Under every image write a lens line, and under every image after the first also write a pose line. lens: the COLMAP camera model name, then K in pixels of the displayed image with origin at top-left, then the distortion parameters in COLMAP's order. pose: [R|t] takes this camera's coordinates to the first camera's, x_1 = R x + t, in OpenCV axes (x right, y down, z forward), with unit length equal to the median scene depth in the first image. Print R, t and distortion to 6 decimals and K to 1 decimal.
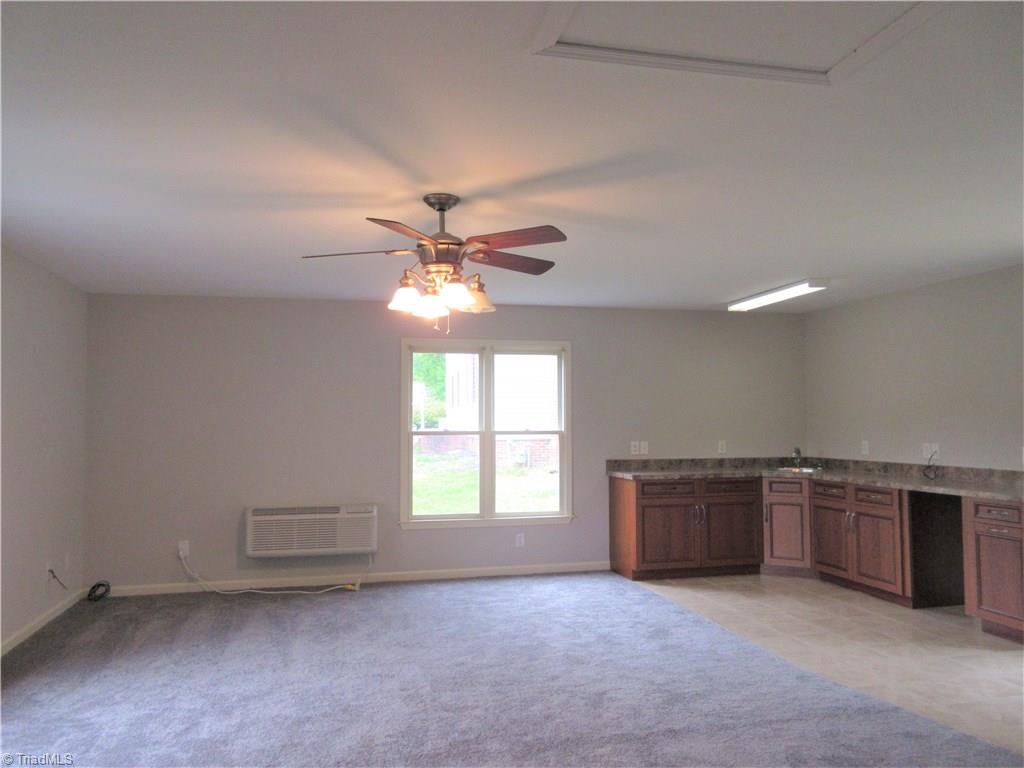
lens RADIAL K [[766.0, 0, 512.0], [0, 766.0, 384.0], [0, 0, 1]] dist [0.005049, 0.004576]
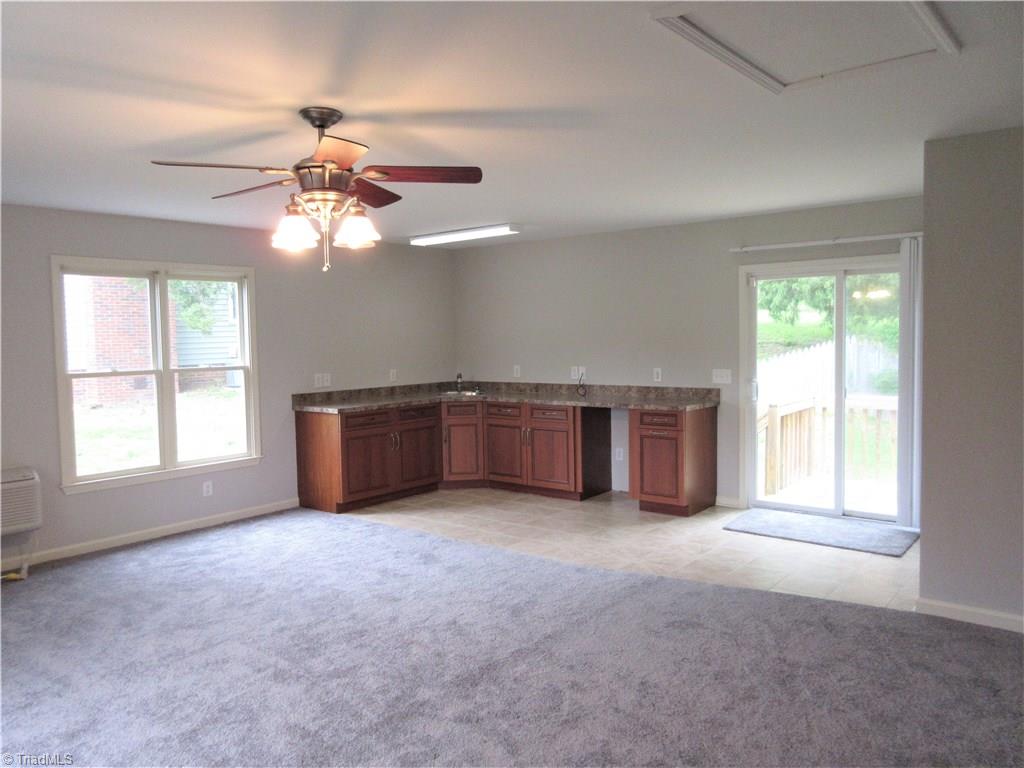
lens RADIAL K [[764.9, 0, 512.0], [0, 764.9, 384.0], [0, 0, 1]] dist [-0.003393, -0.001469]
pose [[0.796519, -0.049660, 0.602570, -0.280329], [-0.015154, 0.994669, 0.102004, -0.018248], [-0.604423, -0.090380, 0.791520, 0.098702]]
